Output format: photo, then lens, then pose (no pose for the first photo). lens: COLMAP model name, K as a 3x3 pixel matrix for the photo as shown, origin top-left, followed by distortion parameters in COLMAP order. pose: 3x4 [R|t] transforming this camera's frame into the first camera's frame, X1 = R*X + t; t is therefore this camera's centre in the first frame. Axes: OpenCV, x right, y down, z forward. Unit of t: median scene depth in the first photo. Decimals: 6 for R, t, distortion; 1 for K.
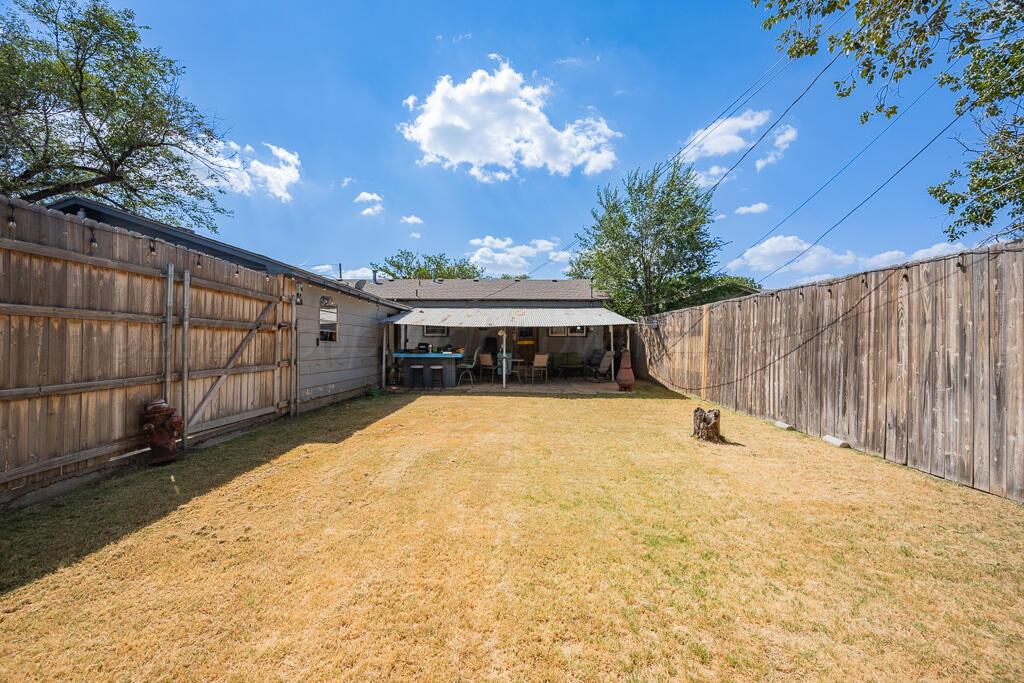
lens RADIAL K [[404.0, 0, 514.9], [0, 404.0, 340.6], [0, 0, 1]] dist [-0.002717, 0.000009]
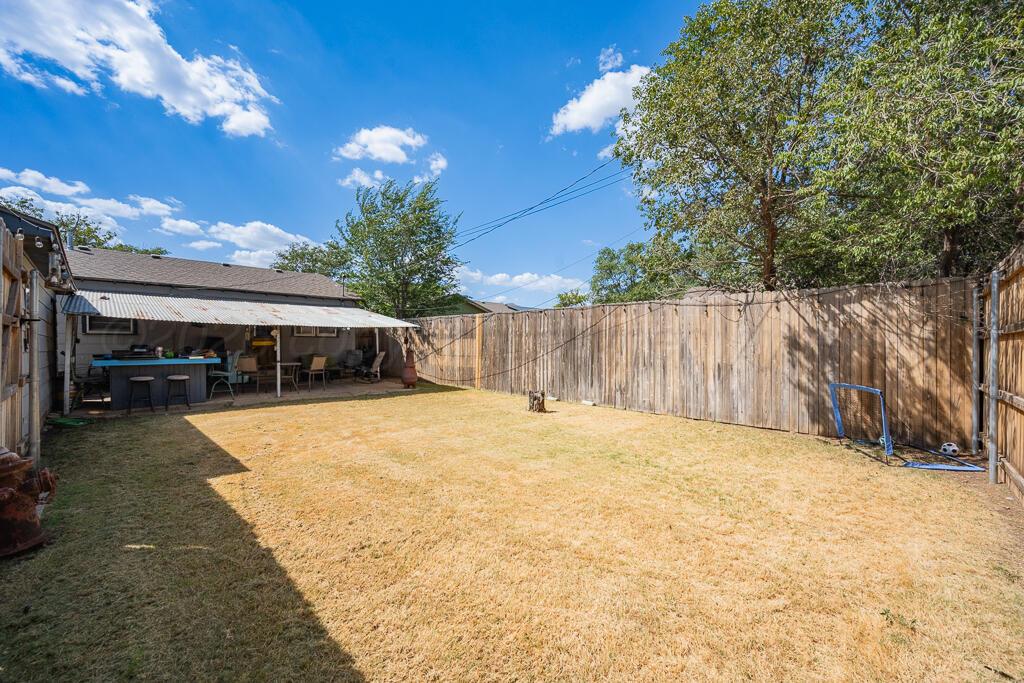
lens RADIAL K [[404.0, 0, 536.9], [0, 404.0, 349.2], [0, 0, 1]] dist [-0.002717, 0.000009]
pose [[0.673506, -0.011666, 0.739089, -0.401156], [-0.005598, 0.999766, 0.020882, -0.007126], [-0.739160, -0.018201, 0.673284, 0.014952]]
